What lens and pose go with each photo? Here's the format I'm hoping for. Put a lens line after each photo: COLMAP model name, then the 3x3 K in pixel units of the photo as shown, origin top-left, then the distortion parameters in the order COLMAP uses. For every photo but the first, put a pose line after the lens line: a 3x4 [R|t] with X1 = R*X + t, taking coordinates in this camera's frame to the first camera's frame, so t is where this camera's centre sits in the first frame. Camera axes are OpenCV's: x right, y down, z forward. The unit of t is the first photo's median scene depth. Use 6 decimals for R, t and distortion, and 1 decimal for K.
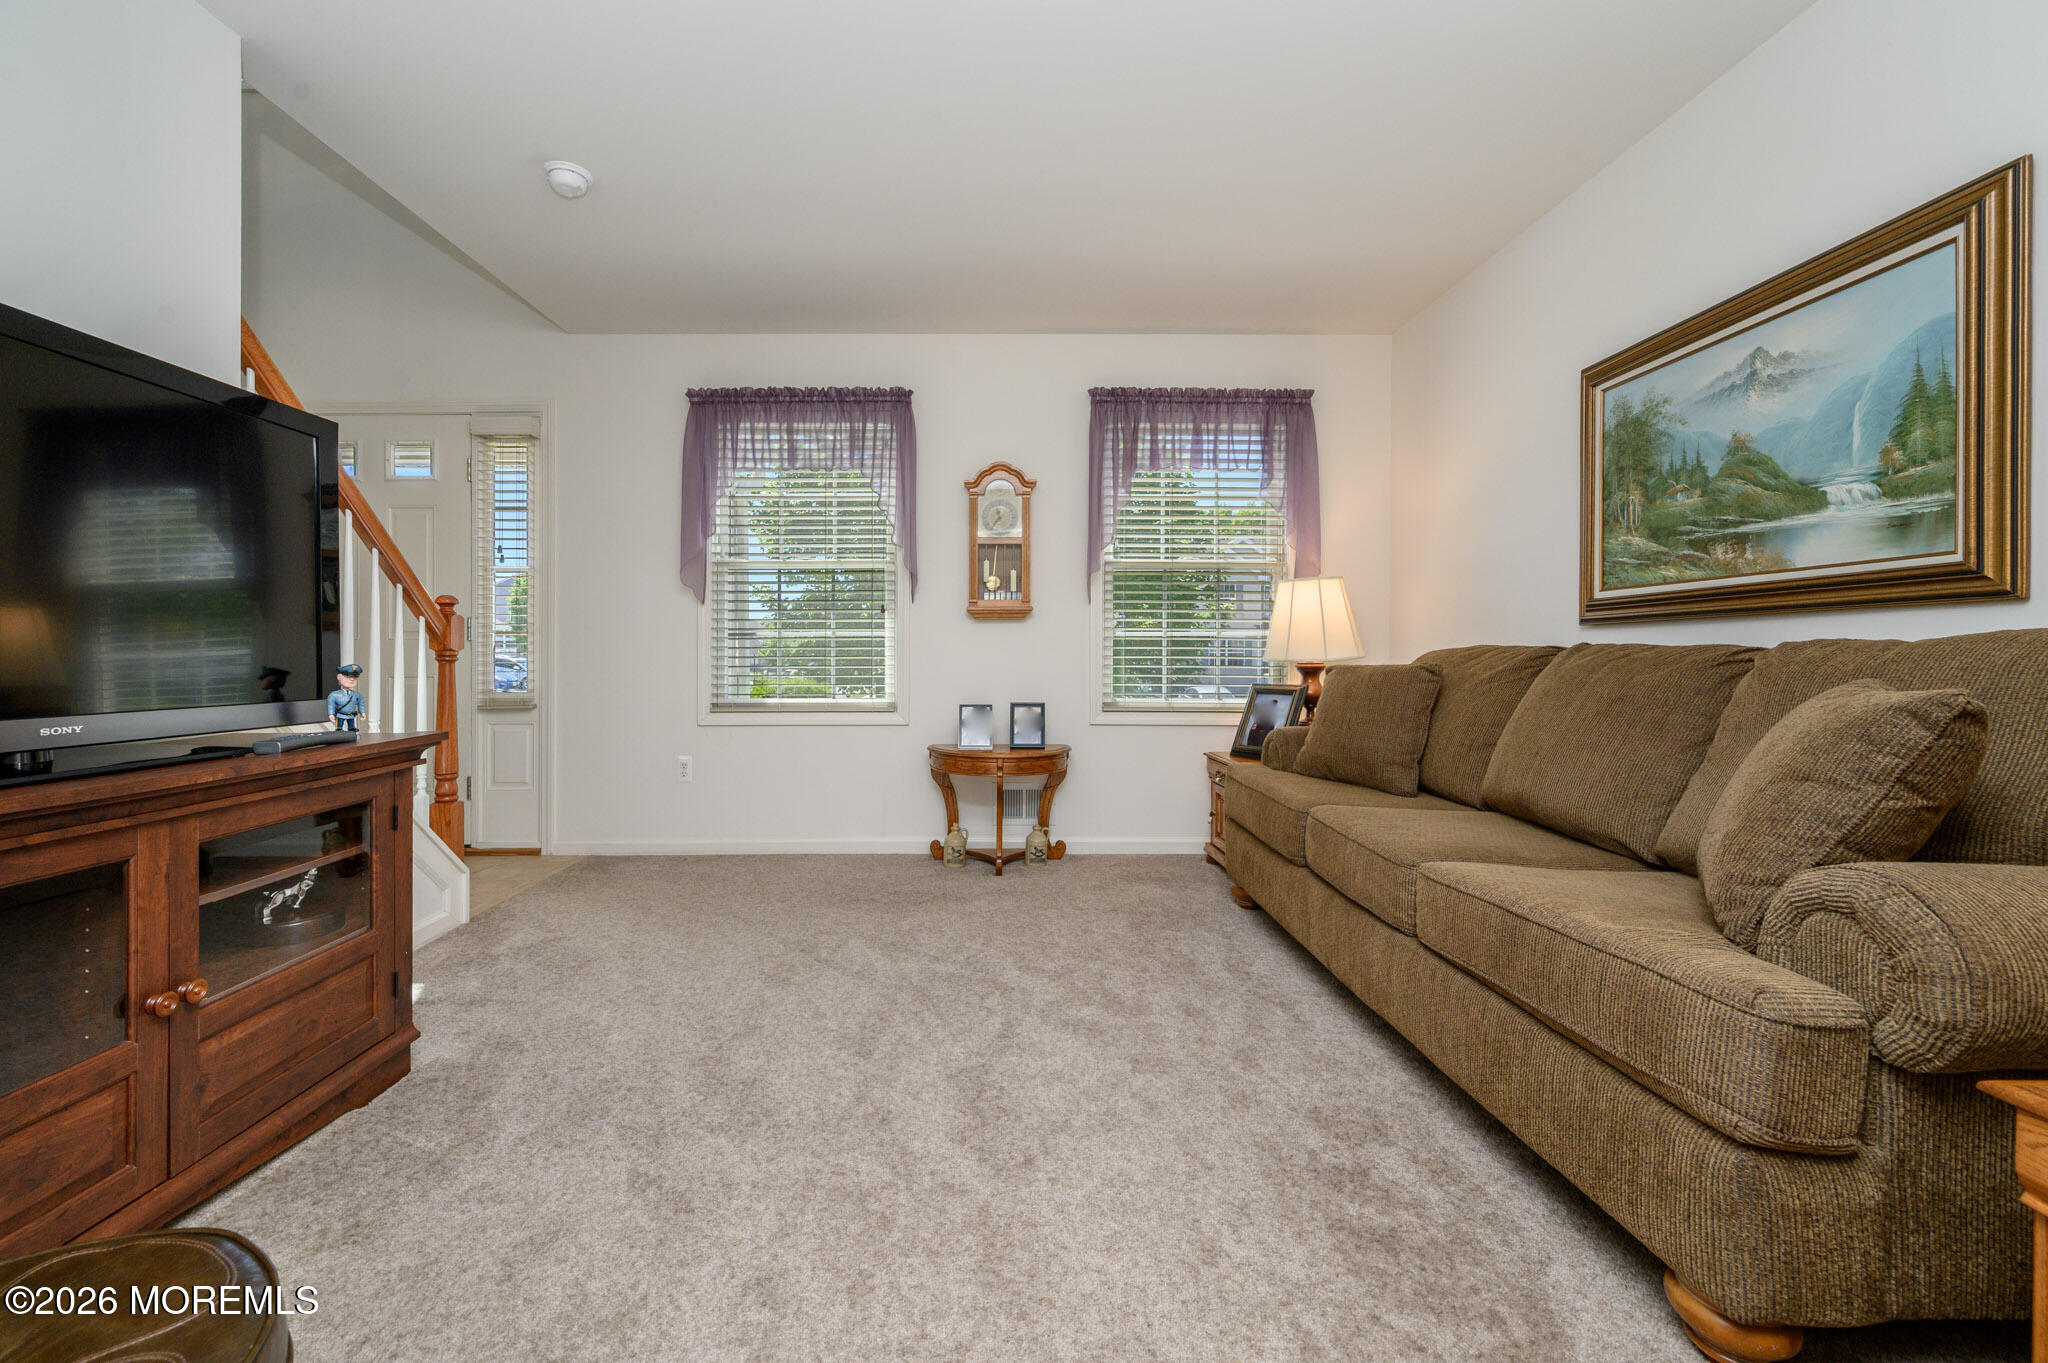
lens RADIAL K [[820.3, 0, 1012.8], [0, 820.3, 661.3], [0, 0, 1]] dist [0.003333, -0.001157]
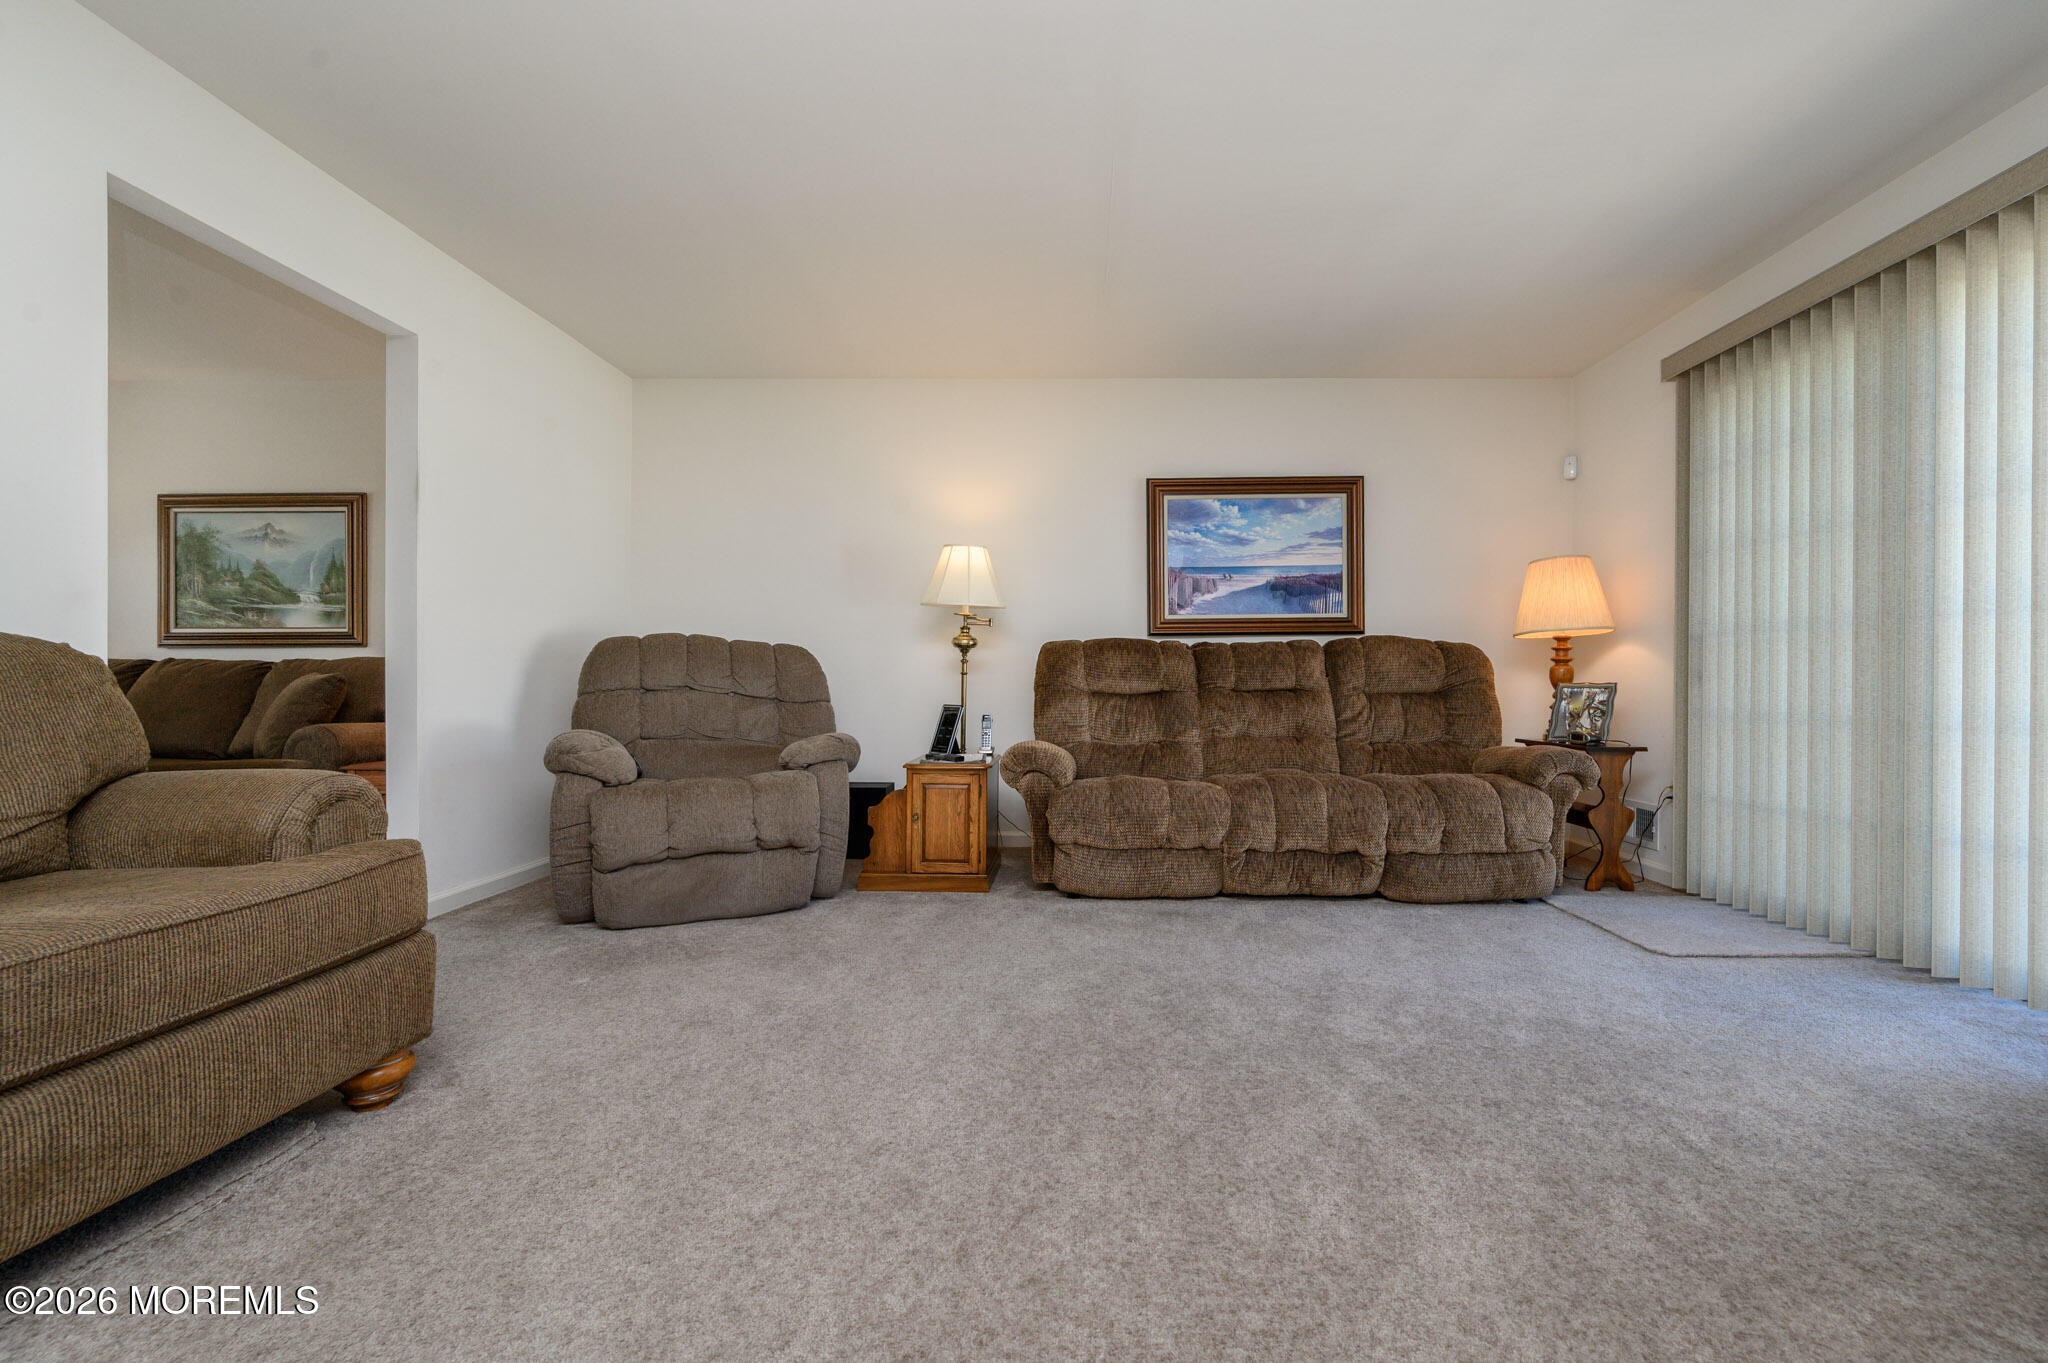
lens RADIAL K [[820.3, 0, 1031.8], [0, 820.3, 684.0], [0, 0, 1]] dist [0.003333, -0.001157]
pose [[0.056593, -0.002991, 0.998393, -1.167607], [0.005784, 0.999980, 0.002668, 0.047633], [-0.998381, 0.005624, 0.056609, -1.151420]]
